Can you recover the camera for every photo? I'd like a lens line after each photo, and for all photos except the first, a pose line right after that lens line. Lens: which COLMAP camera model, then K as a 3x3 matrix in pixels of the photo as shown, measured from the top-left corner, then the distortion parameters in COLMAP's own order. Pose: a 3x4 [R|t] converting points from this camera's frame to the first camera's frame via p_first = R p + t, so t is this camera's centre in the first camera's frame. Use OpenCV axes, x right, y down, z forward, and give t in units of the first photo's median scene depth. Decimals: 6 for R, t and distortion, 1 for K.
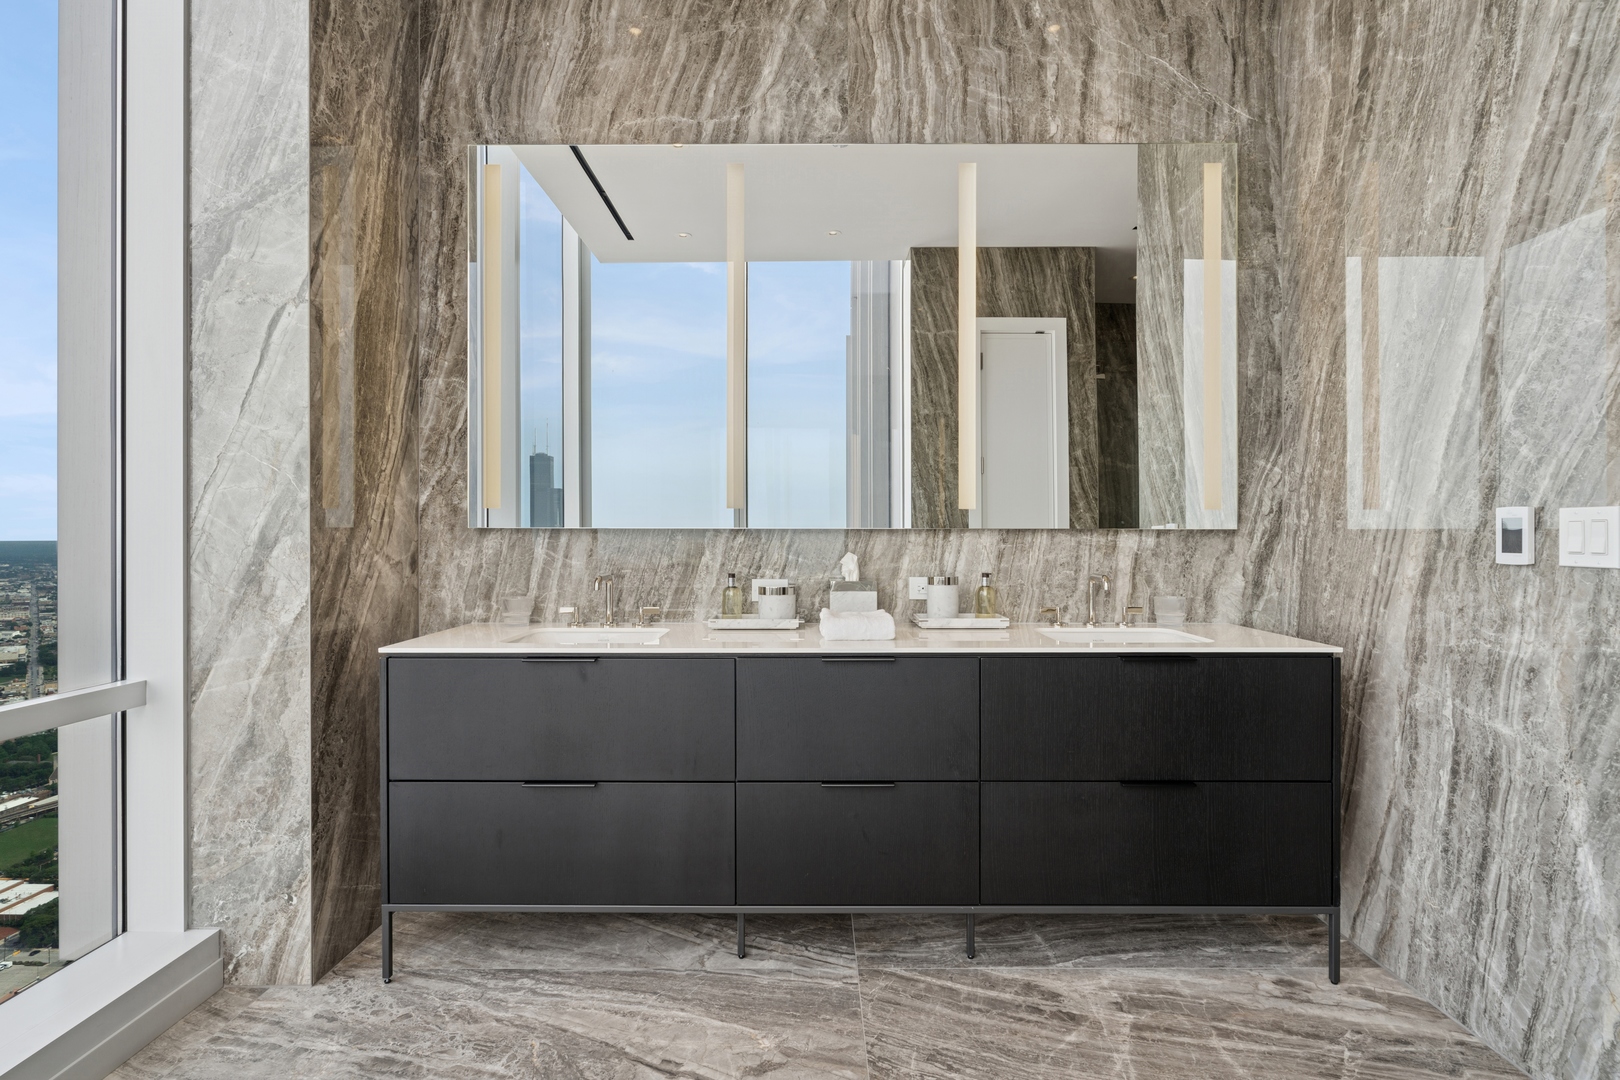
lens RADIAL K [[794.1, 0, 808.9], [0, 794.1, 538.1], [0, 0, 1]] dist [-0.002695, -0.000554]
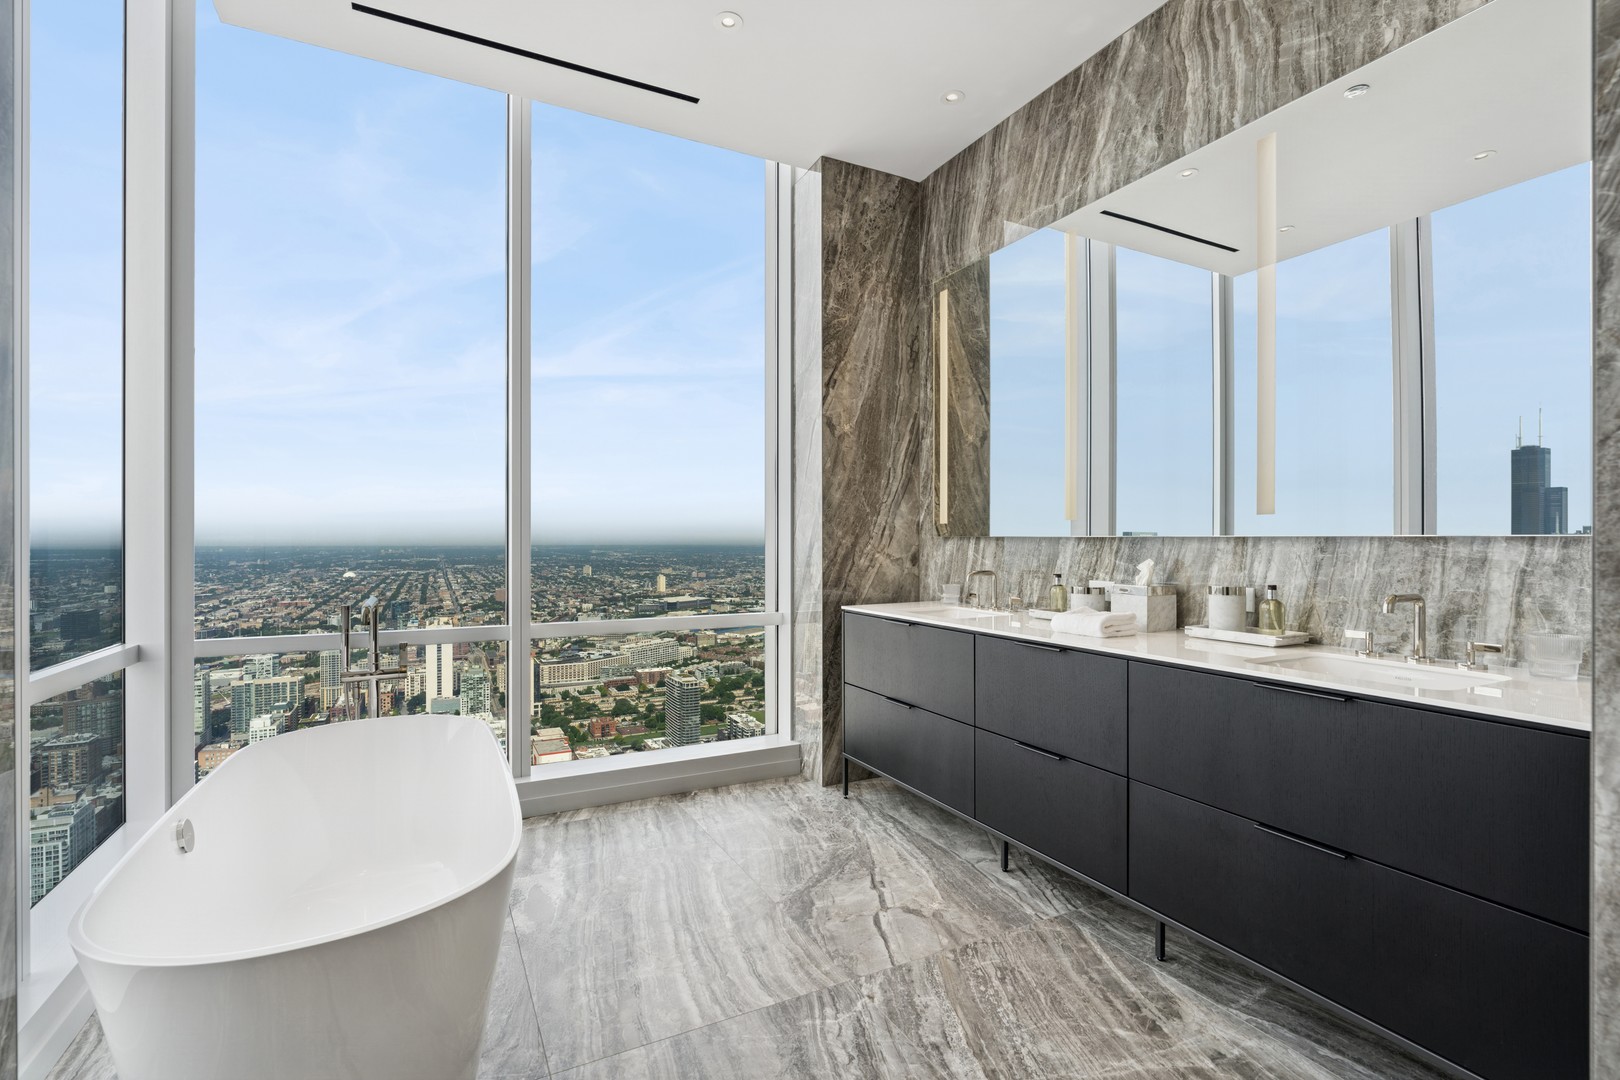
lens RADIAL K [[743.9, 0, 808.7], [0, 743.9, 541.5], [0, 0, 1]] dist [-0.005494, 0.002003]
pose [[0.462448, 0.002155, -0.886644, 0.737904], [-0.002967, 0.999995, 0.000883, -0.004984], [0.886642, 0.002222, 0.462452, 0.142350]]
